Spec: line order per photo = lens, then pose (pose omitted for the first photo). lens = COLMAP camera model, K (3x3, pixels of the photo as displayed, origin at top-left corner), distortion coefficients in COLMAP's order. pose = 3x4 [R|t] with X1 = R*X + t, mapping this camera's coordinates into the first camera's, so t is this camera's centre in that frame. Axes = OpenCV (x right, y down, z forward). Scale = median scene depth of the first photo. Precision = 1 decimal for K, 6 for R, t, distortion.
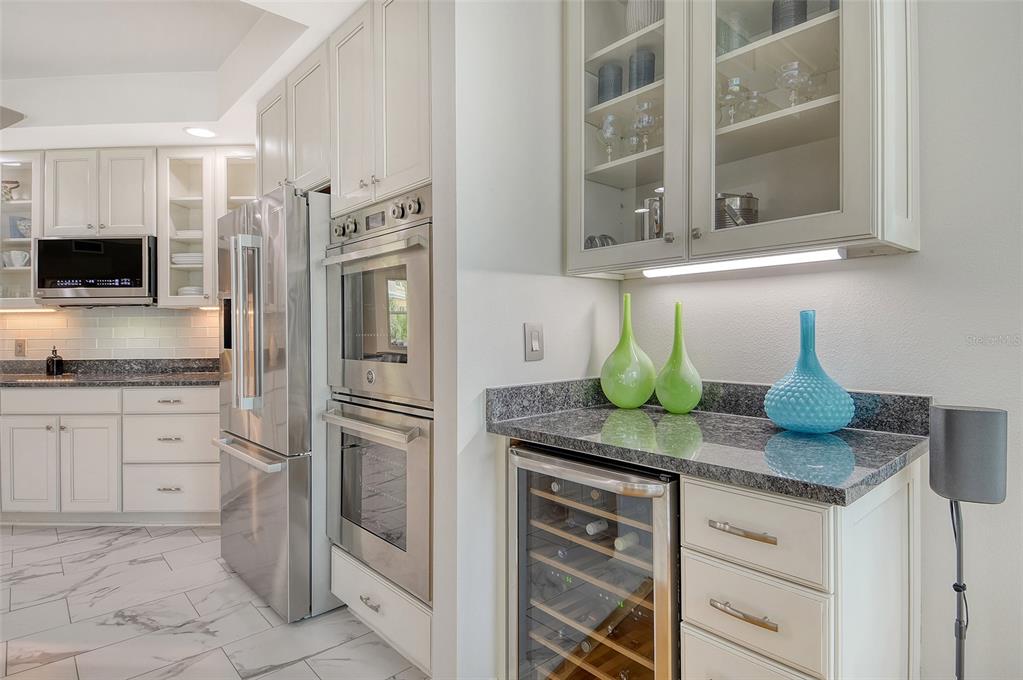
lens RADIAL K [[541.1, 0, 530.8], [0, 541.1, 327.8], [0, 0, 1]] dist [0.054021, -0.045464]
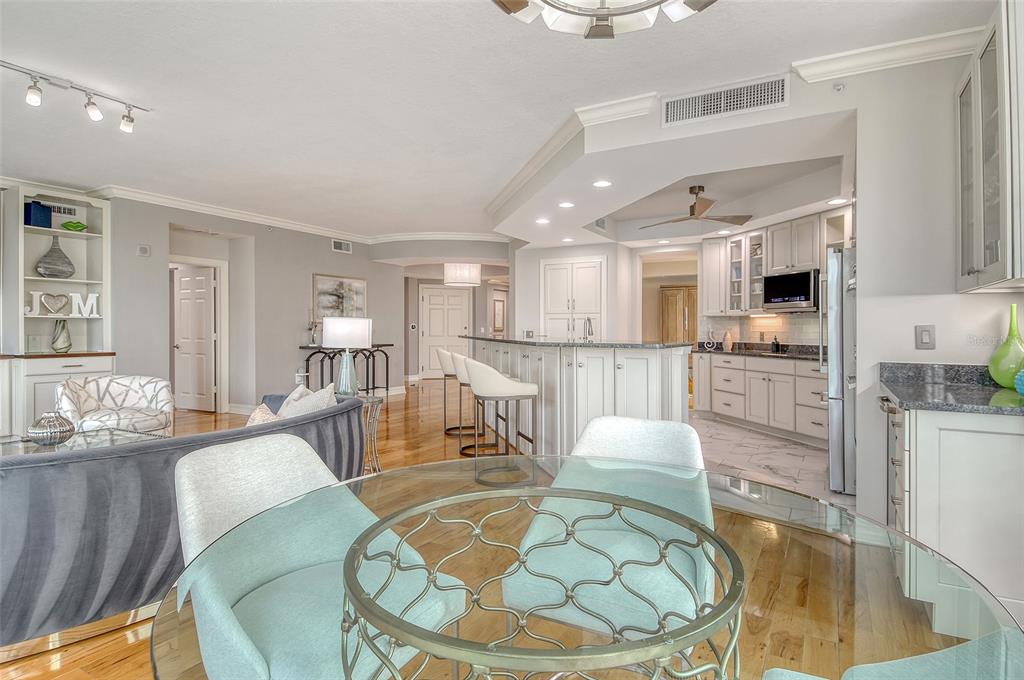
lens RADIAL K [[541.6, 0, 531.4], [0, 541.6, 327.8], [0, 0, 1]] dist [0.054021, -0.045464]
pose [[0.313658, 0.010285, -0.949480, 0.611499], [-0.002647, 0.999947, 0.009957, -0.007863], [0.949532, -0.000610, 0.313668, -0.319196]]
